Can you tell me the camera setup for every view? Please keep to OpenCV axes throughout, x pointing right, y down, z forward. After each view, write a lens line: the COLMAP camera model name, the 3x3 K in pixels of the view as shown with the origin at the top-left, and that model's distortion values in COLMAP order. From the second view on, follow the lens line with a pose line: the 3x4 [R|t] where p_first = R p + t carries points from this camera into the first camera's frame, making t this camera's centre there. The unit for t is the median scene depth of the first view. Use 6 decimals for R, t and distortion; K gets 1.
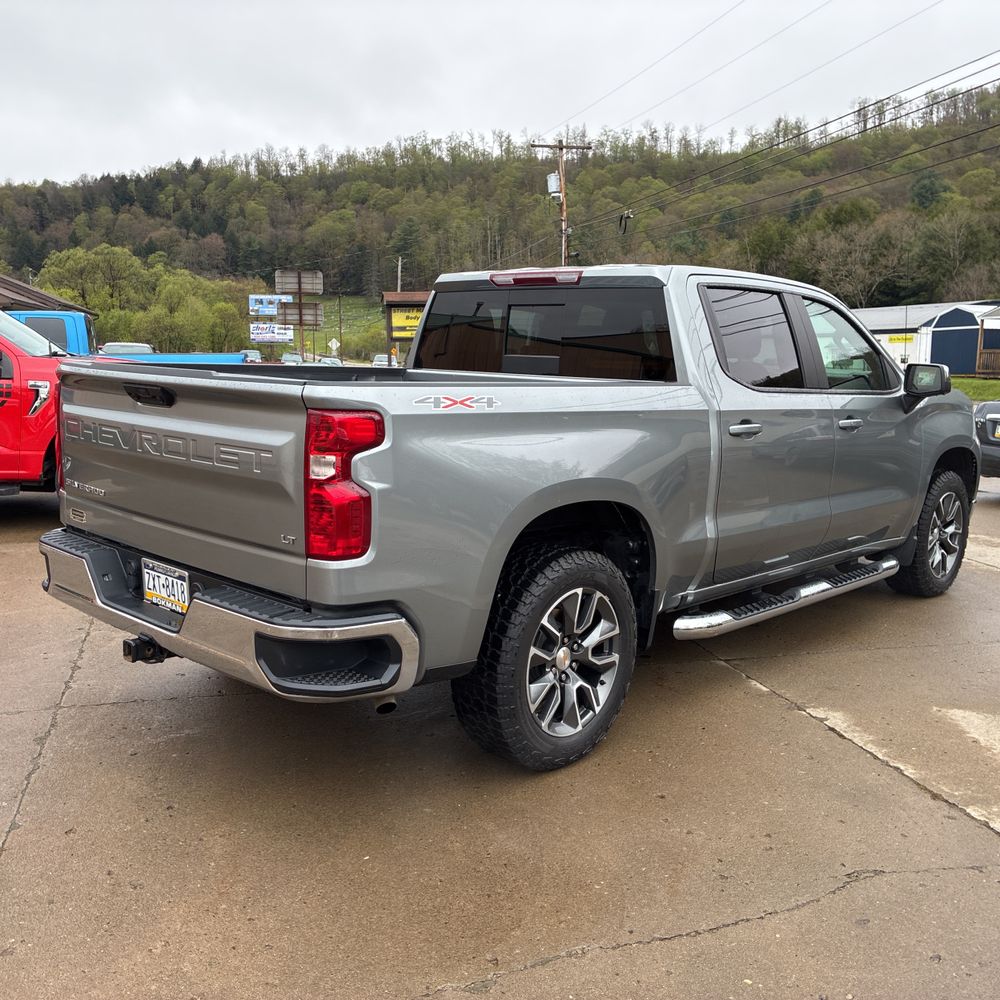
lens RADIAL K [[998.8, 0, 500.6], [0, 998.8, 476.7], [0, 0, 1]] dist [0.032734, -0.017799]
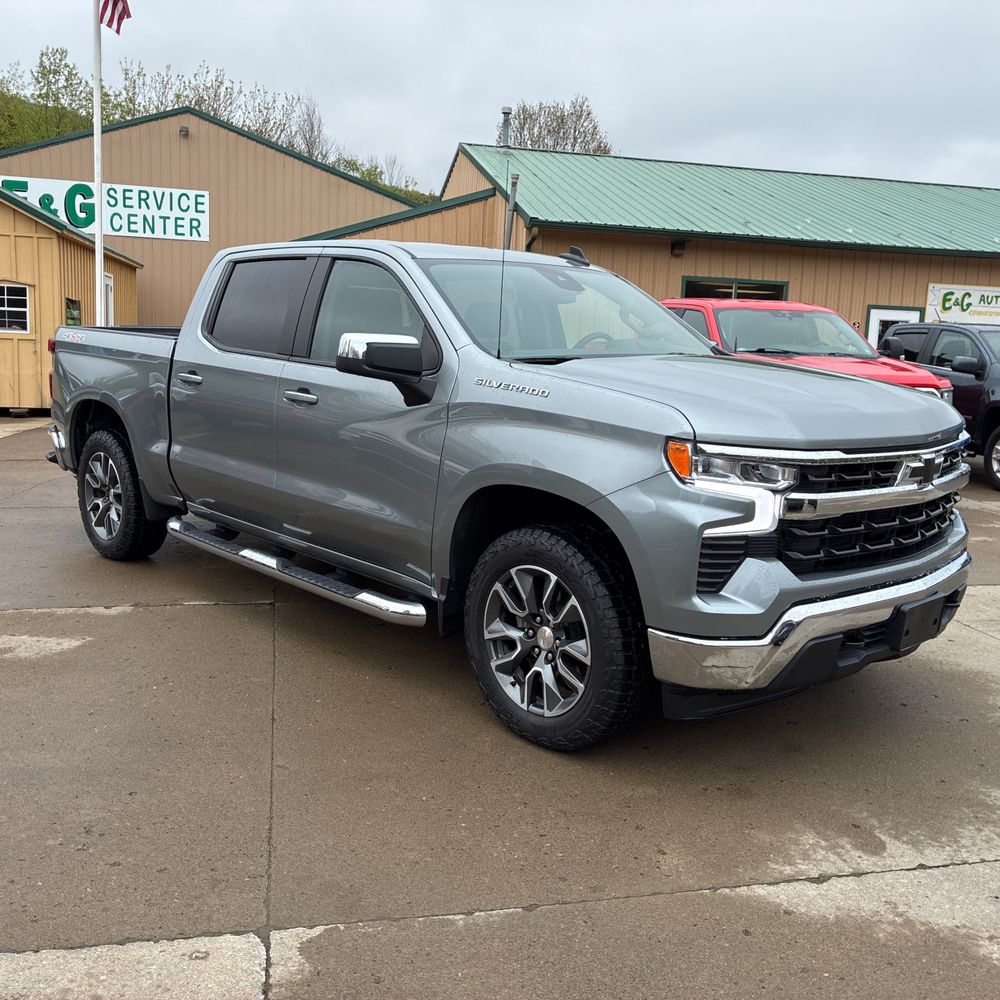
lens RADIAL K [[1024.7, 0, 529.5], [0, 1024.7, 498.7], [0, 0, 1]] dist [0.010092, -0.001949]
pose [[-0.040700, 0.142143, -0.989009, 1.602113], [-0.166804, 0.974972, 0.146990, -0.169851], [0.985150, 0.170953, -0.015971, 1.575339]]
